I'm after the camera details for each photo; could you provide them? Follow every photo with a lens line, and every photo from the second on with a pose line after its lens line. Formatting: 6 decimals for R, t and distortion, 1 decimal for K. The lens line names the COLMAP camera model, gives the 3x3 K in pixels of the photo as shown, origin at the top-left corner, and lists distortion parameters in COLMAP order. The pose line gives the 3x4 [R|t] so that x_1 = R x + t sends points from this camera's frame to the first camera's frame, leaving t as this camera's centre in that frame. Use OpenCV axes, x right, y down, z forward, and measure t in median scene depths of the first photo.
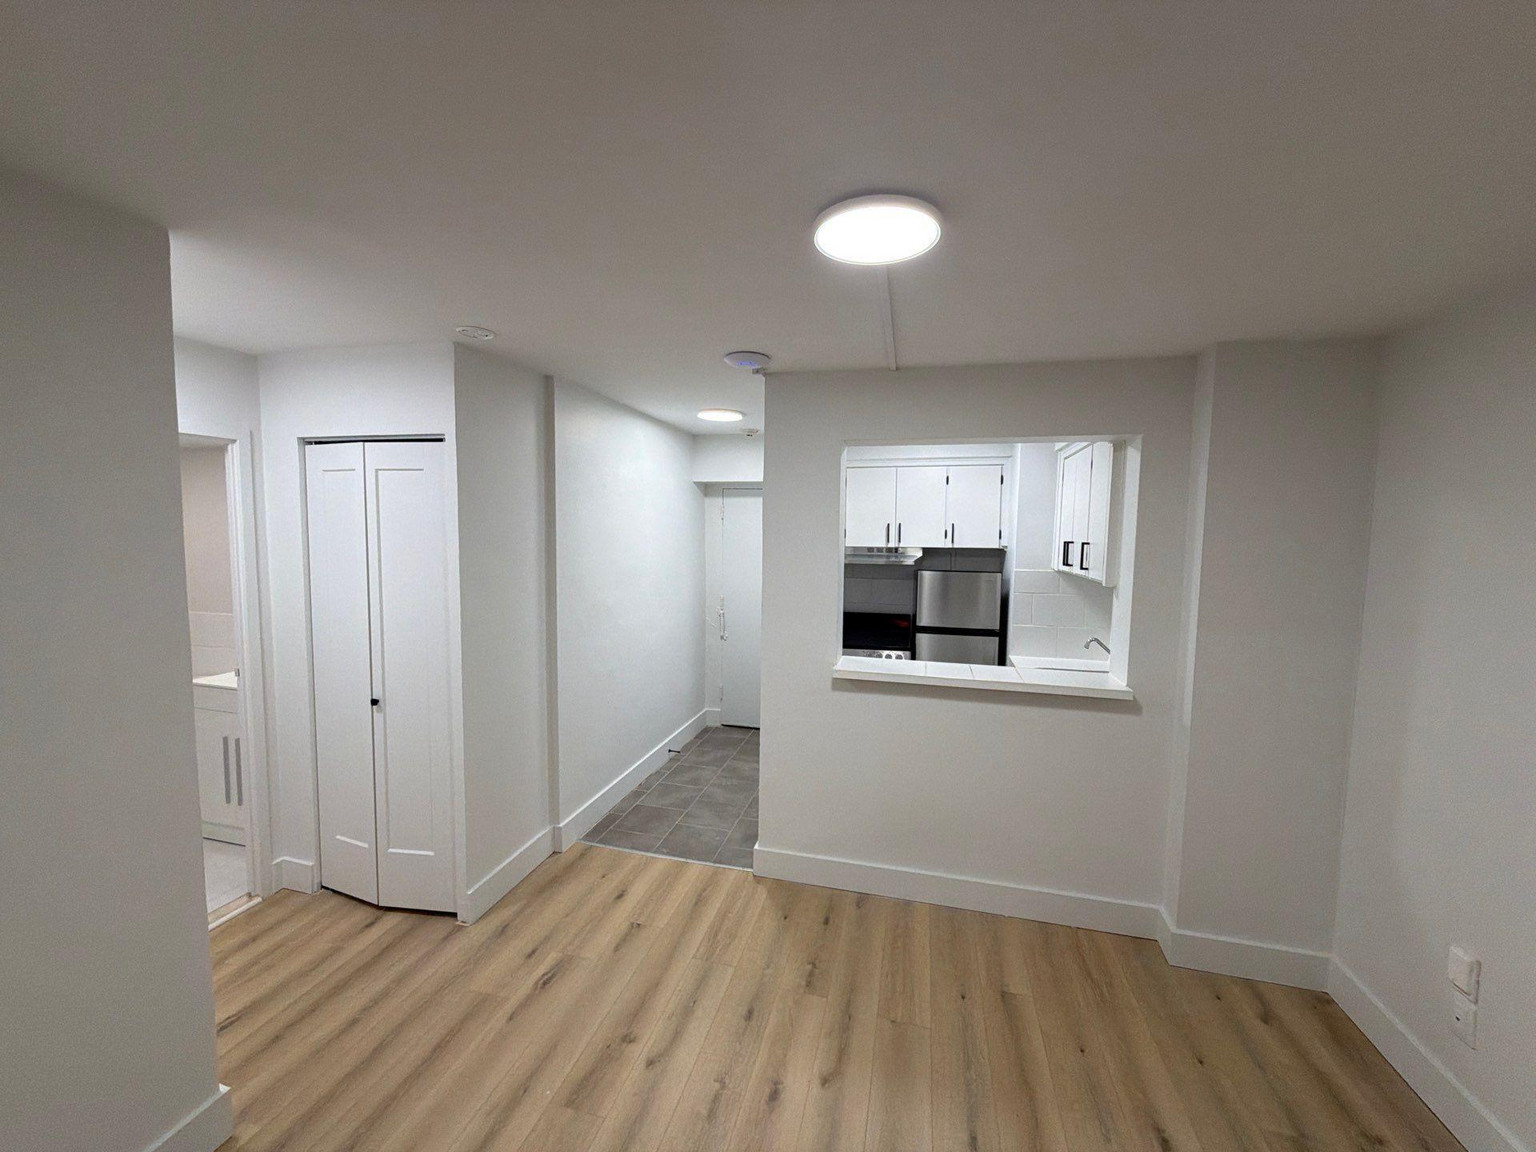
lens RADIAL K [[614.1, 0, 768.0], [0, 614.1, 576.0], [0, 0, 1]] dist [0.000141, -0.000121]
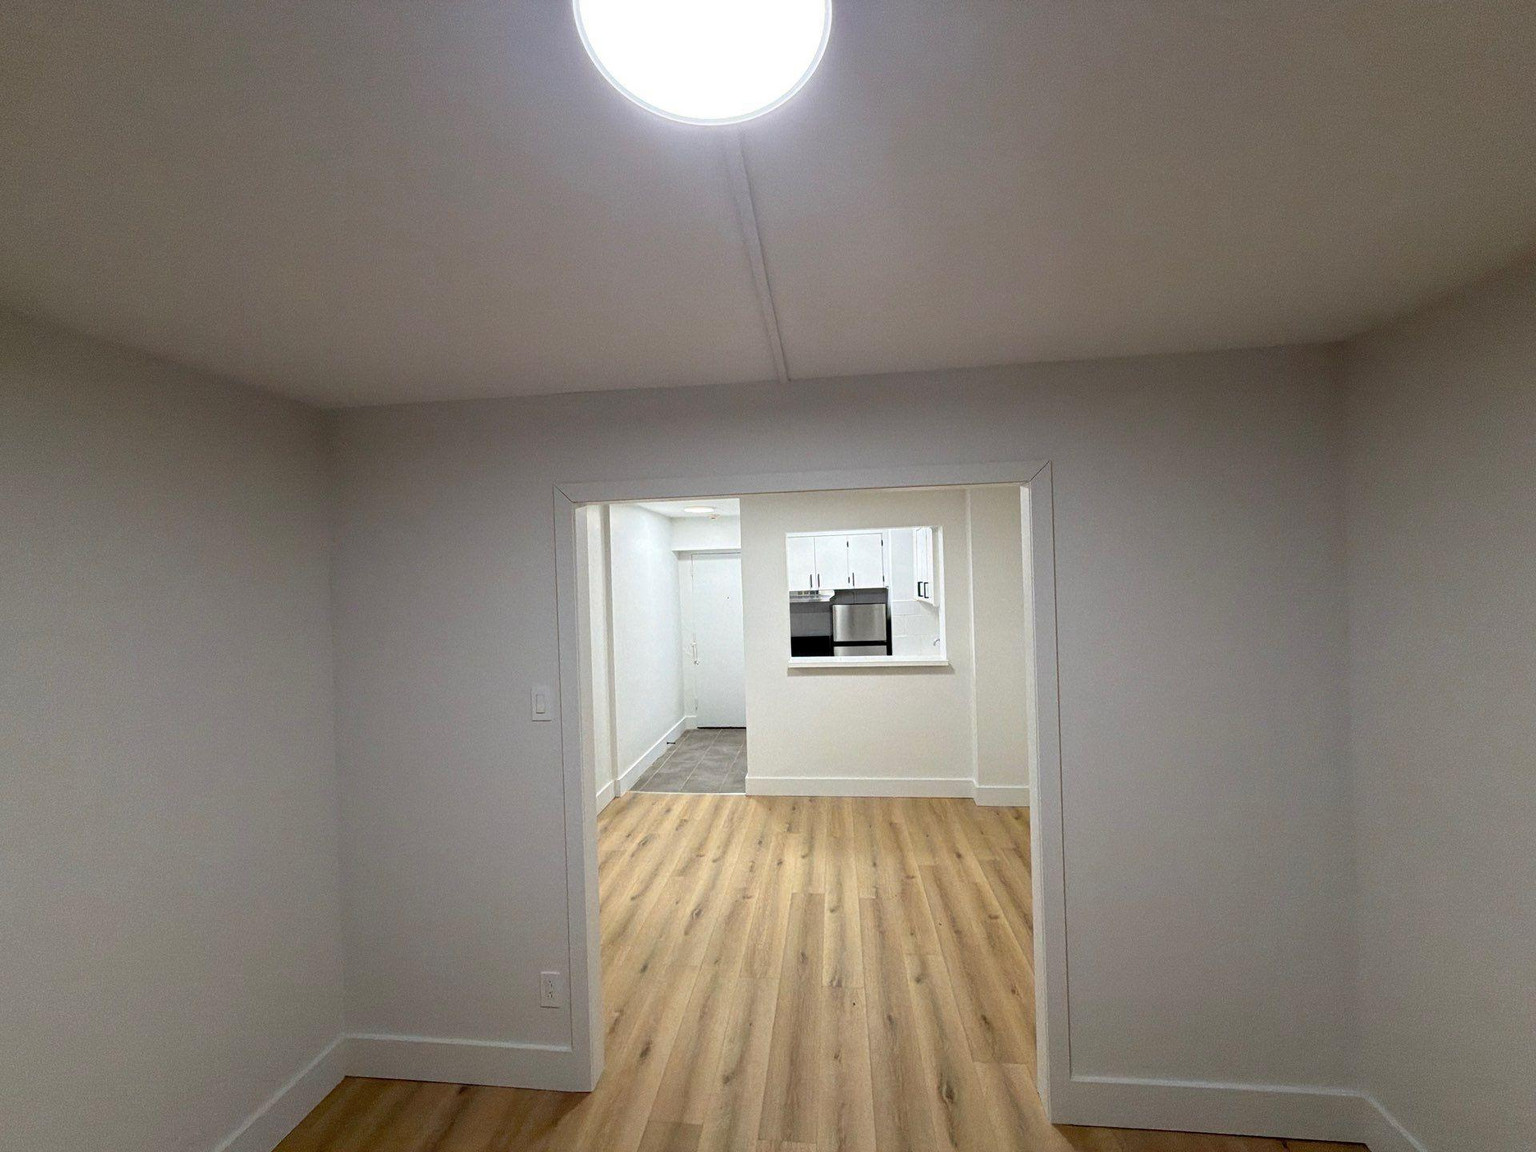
lens RADIAL K [[614.1, 0, 768.0], [0, 614.1, 576.0], [0, 0, 1]] dist [0.000141, -0.000121]
pose [[0.989277, -0.045041, 0.138931, -0.160282], [0.055323, 0.995937, -0.071054, 0.025473], [-0.135166, 0.077978, 0.987750, -0.640580]]
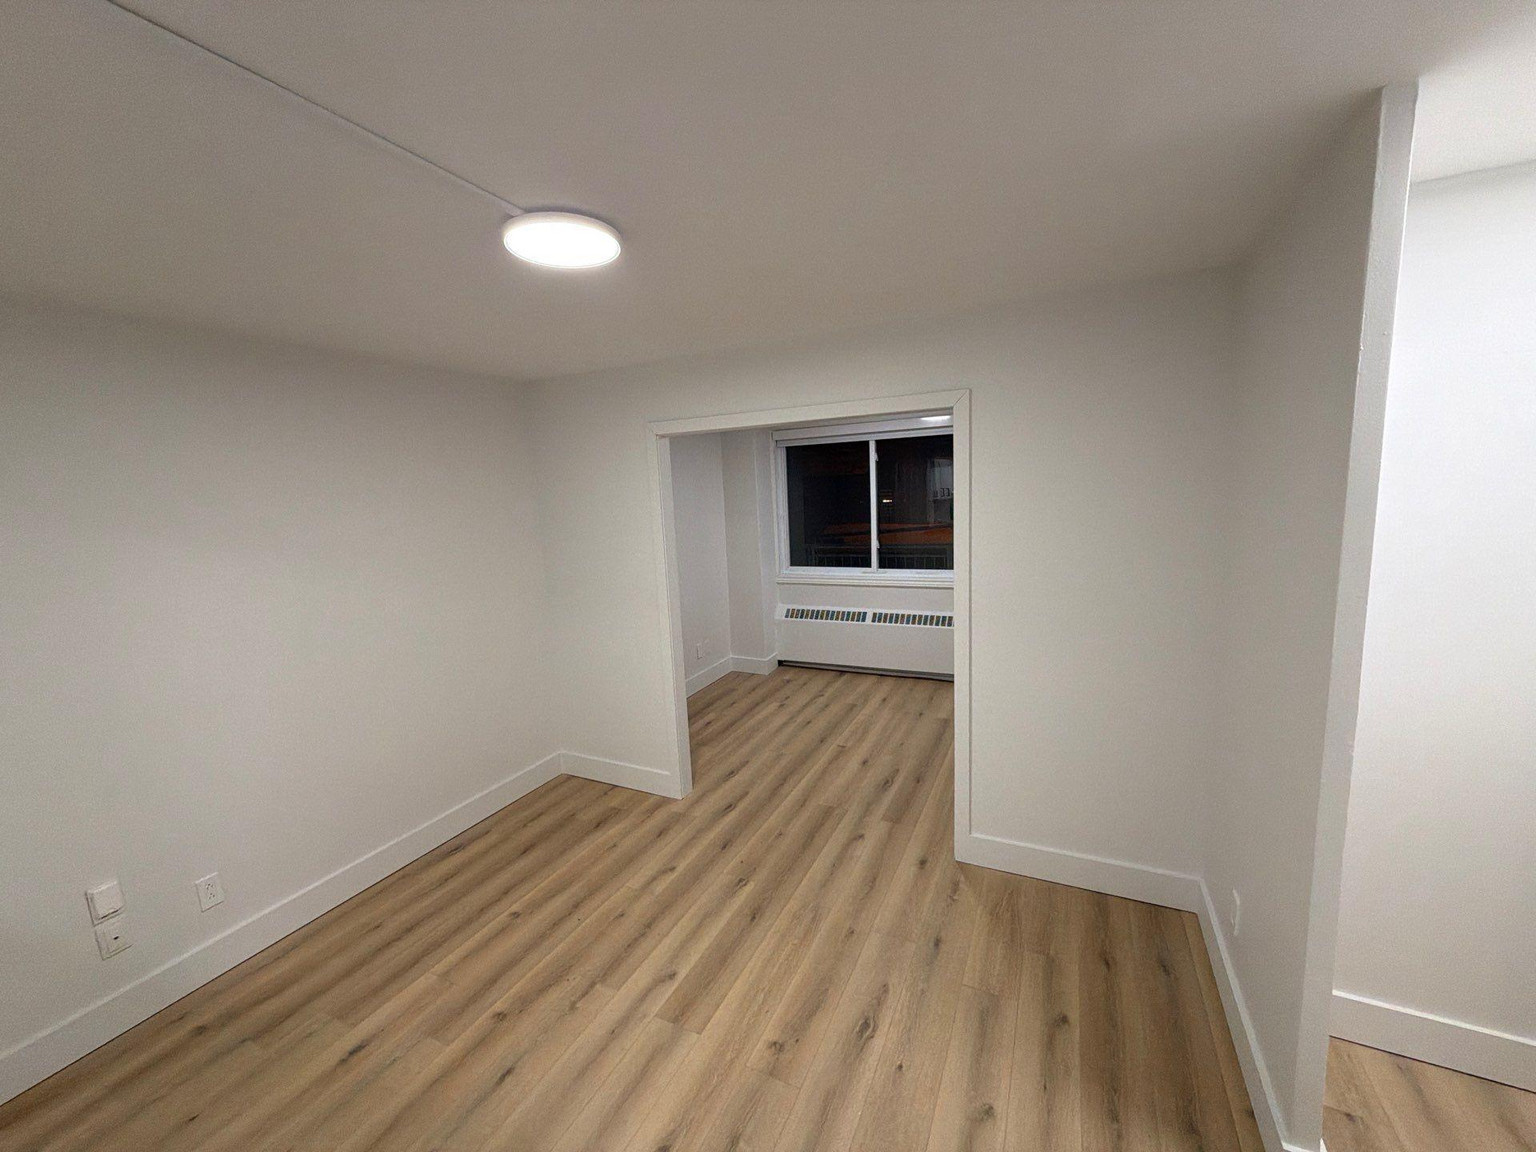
lens RADIAL K [[614.1, 0, 768.0], [0, 614.1, 576.0], [0, 0, 1]] dist [0.000141, -0.000121]
pose [[-0.979215, -0.000346, 0.202825, -0.189180], [0.044079, 0.975735, 0.214470, -0.085350], [-0.197978, 0.218953, -0.955439, 0.971790]]
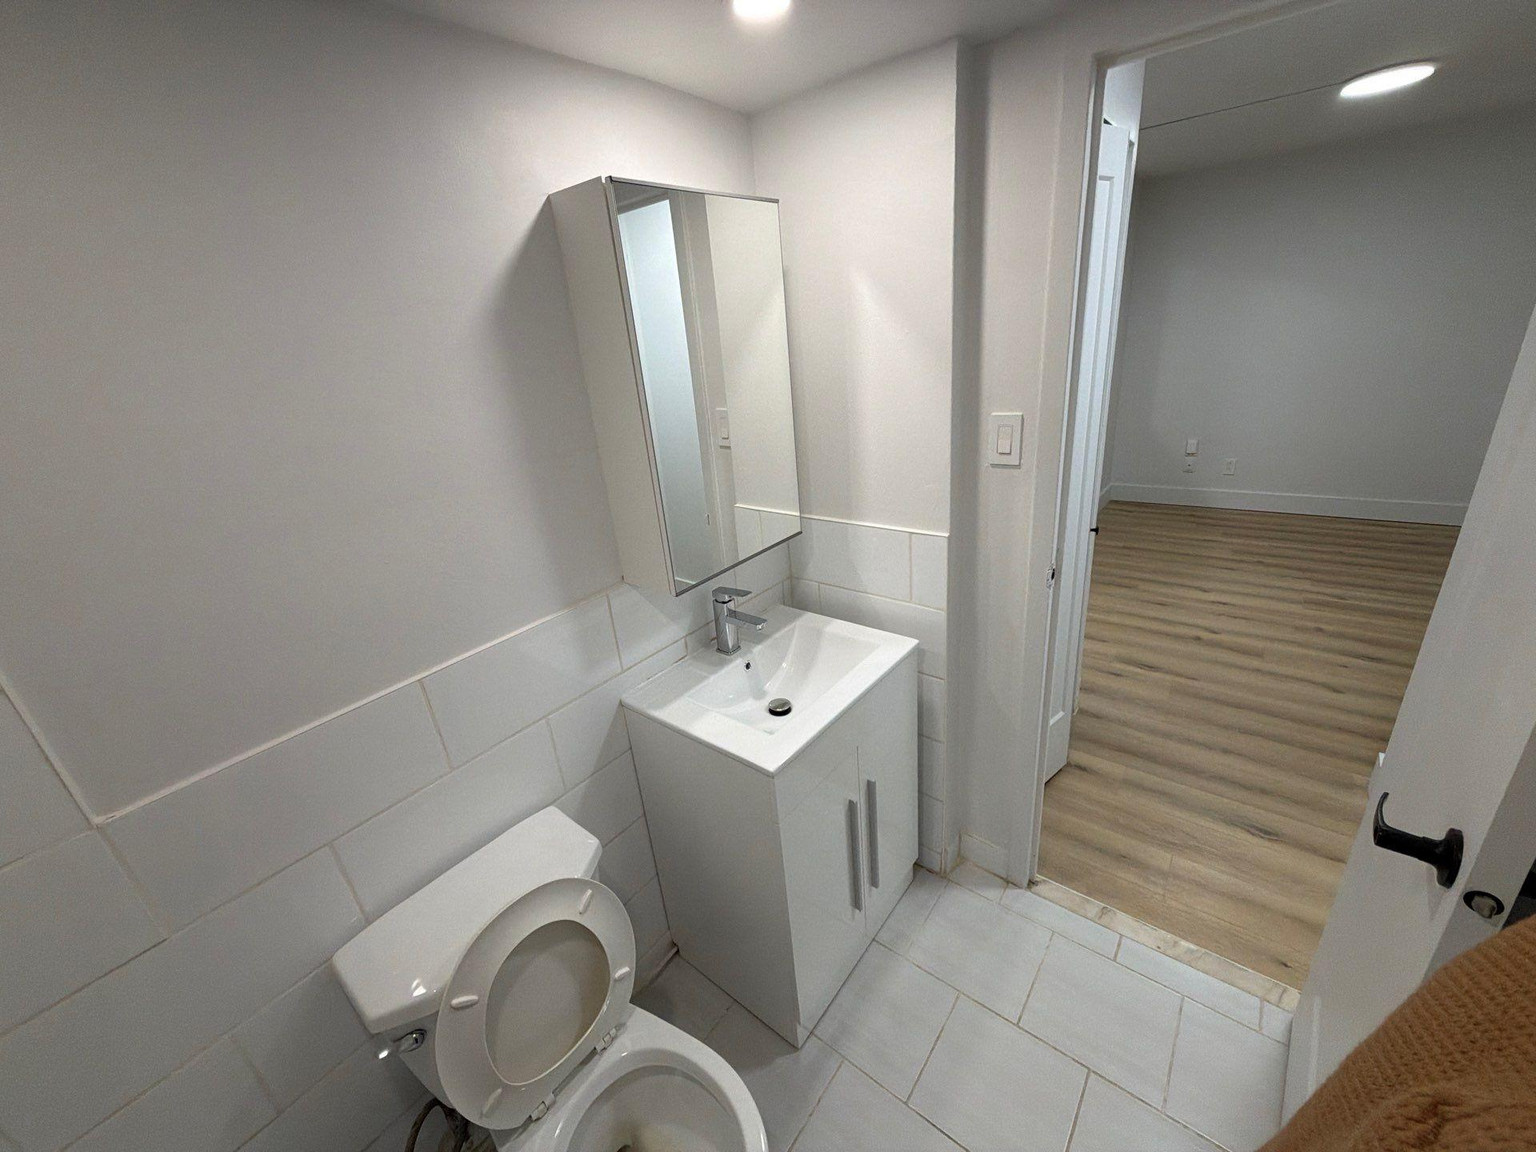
lens RADIAL K [[614.1, 0, 768.0], [0, 614.1, 576.0], [0, 0, 1]] dist [0.000141, -0.000121]
pose [[0.402109, -0.386415, 0.830055, -1.219970], [0.166188, 0.922322, 0.348860, -0.062024], [-0.900383, -0.002335, 0.435091, 0.852196]]
